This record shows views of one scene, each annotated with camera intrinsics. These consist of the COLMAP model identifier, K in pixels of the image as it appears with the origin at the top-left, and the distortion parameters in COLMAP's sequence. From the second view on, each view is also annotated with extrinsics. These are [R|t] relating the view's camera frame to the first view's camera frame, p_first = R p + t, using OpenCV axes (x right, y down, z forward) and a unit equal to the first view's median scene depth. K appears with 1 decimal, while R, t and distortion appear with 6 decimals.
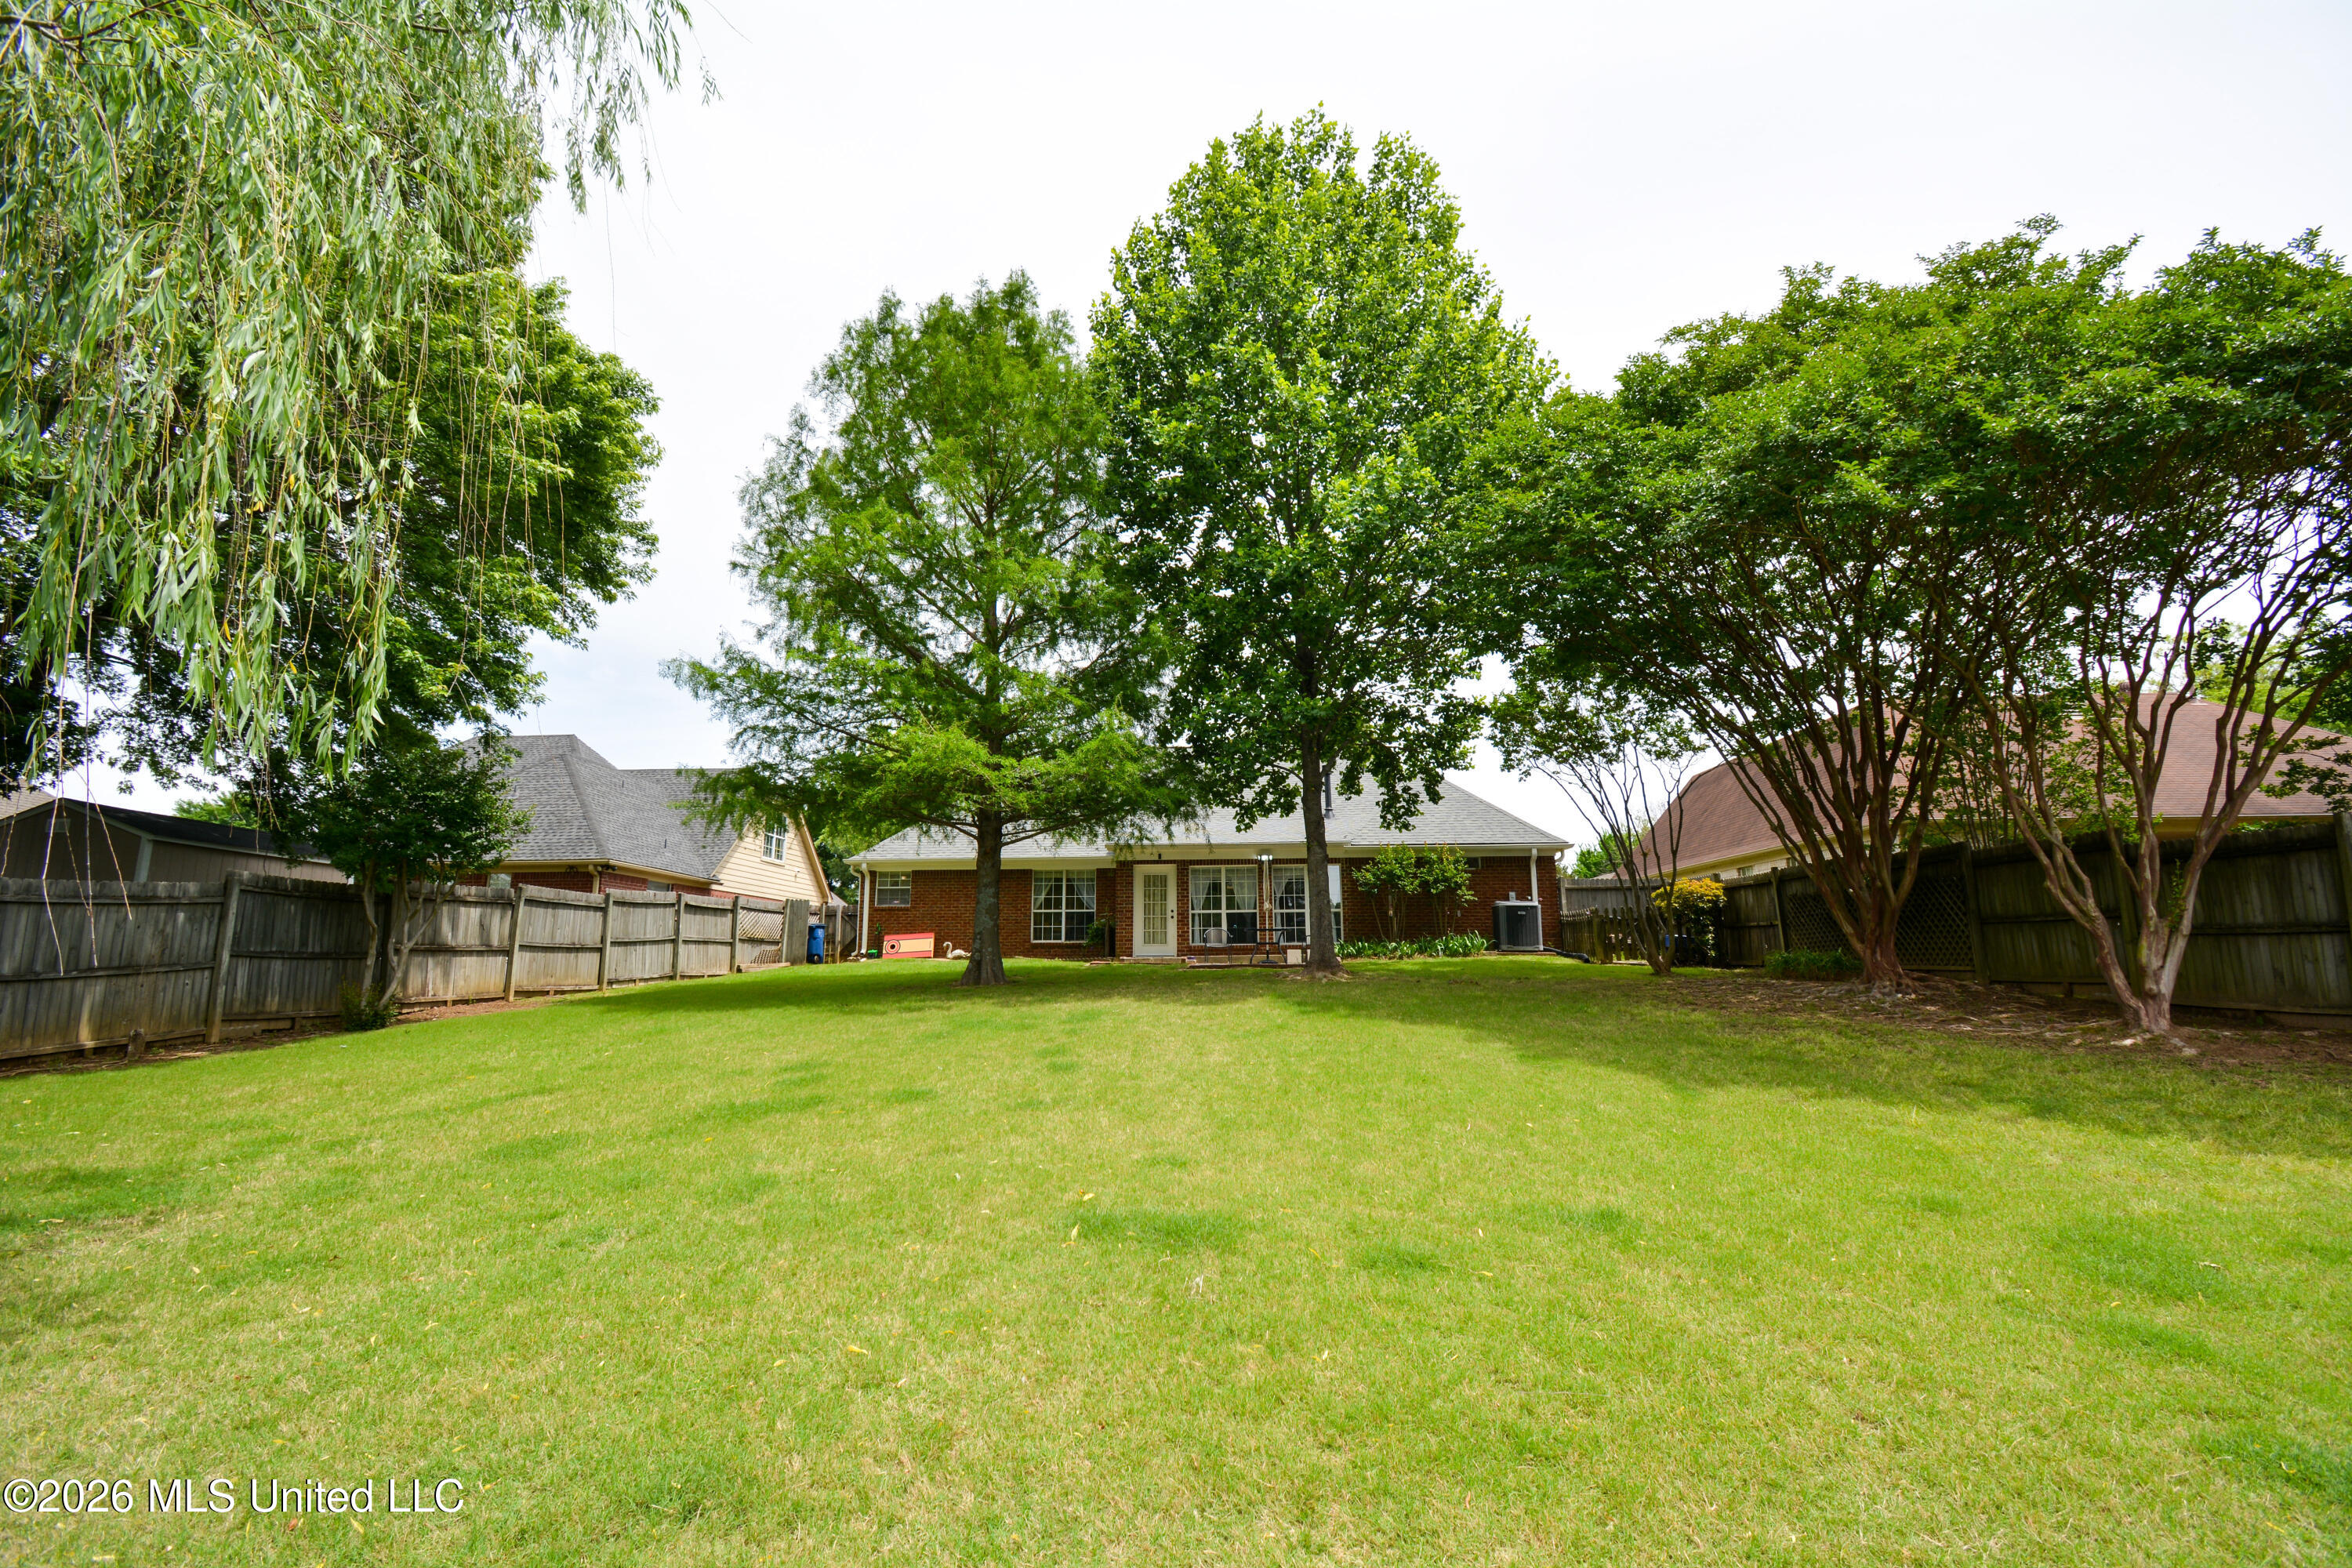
lens RADIAL K [[1046.8, 0, 1174.5], [0, 1046.8, 784.9], [0, 0, 1]] dist [0.011156, -0.019763]
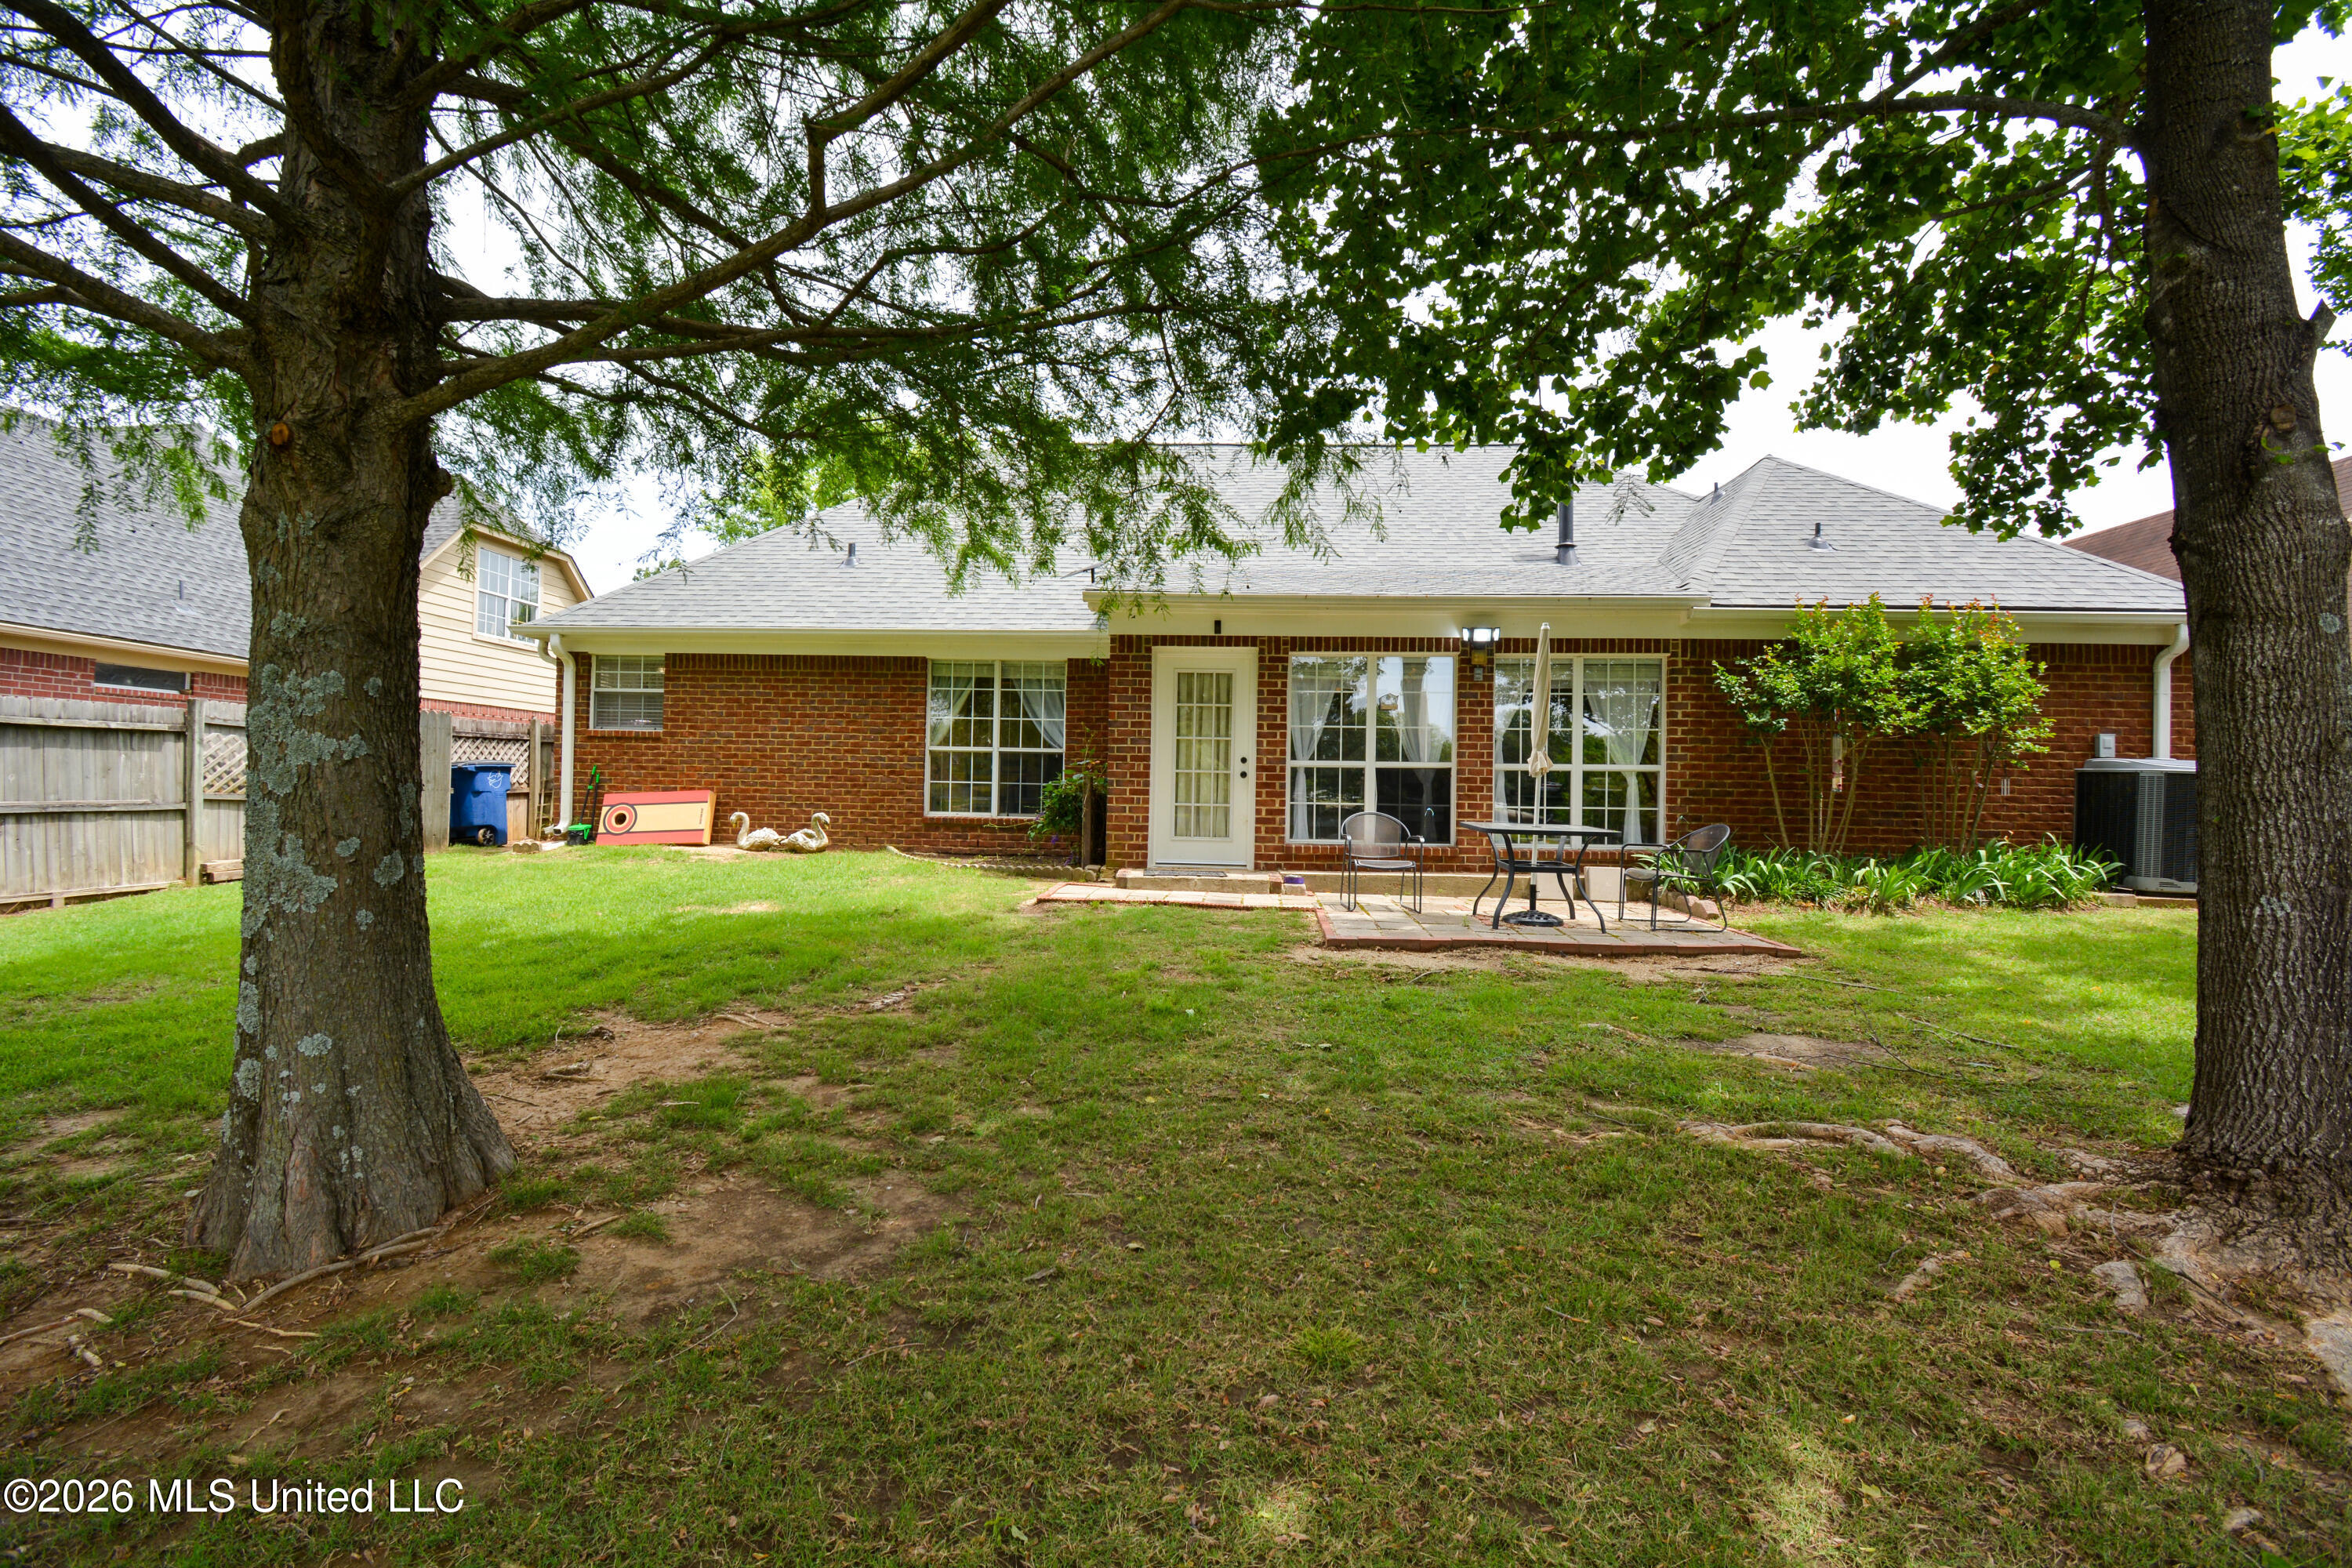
lens RADIAL K [[1046.8, 0, 1171.2], [0, 1046.8, 785.7], [0, 0, 1]] dist [0.011156, -0.019763]
pose [[0.999717, 0.022275, 0.008343, -0.034862], [-0.023381, 0.984715, 0.172594, 0.059288], [-0.004371, -0.172741, 0.984958, 0.588171]]
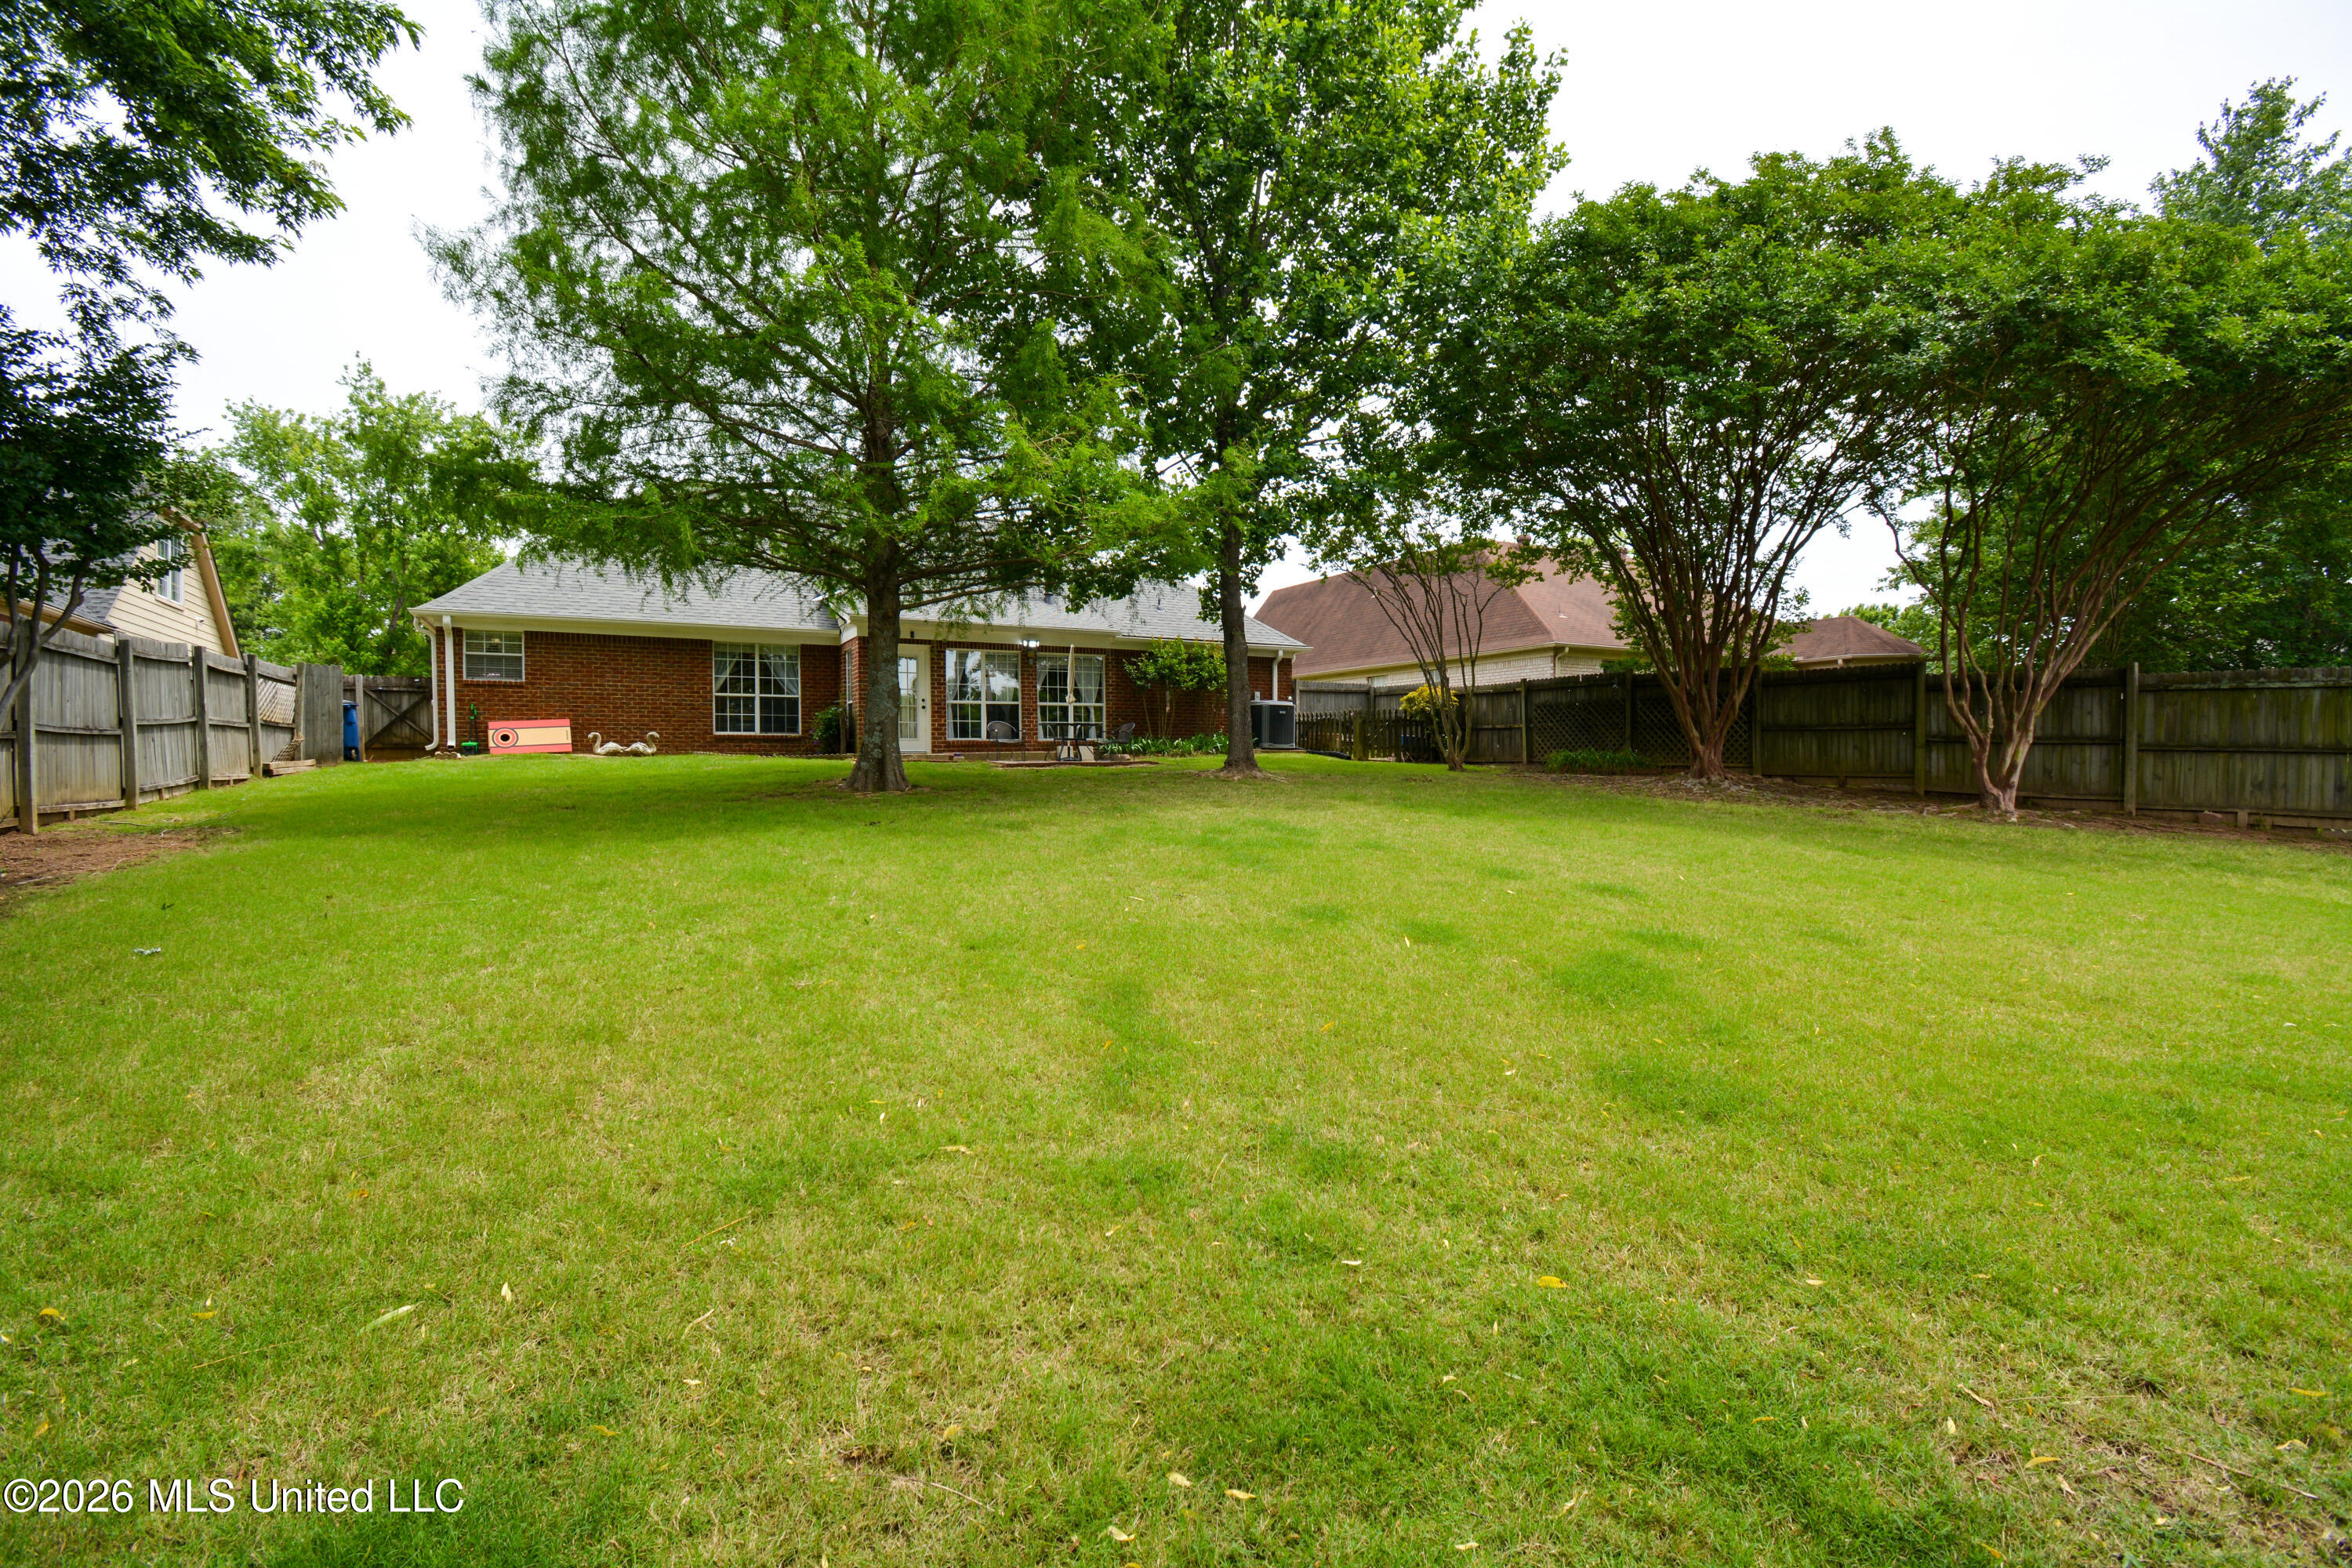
lens RADIAL K [[1046.8, 0, 1169.2], [0, 1046.8, 788.3], [0, 0, 1]] dist [0.011156, -0.019763]
pose [[0.838821, -0.014896, 0.544204, -0.297798], [-0.091958, 0.981385, 0.168604, 0.029082], [-0.536585, -0.191473, 0.821836, 0.181624]]
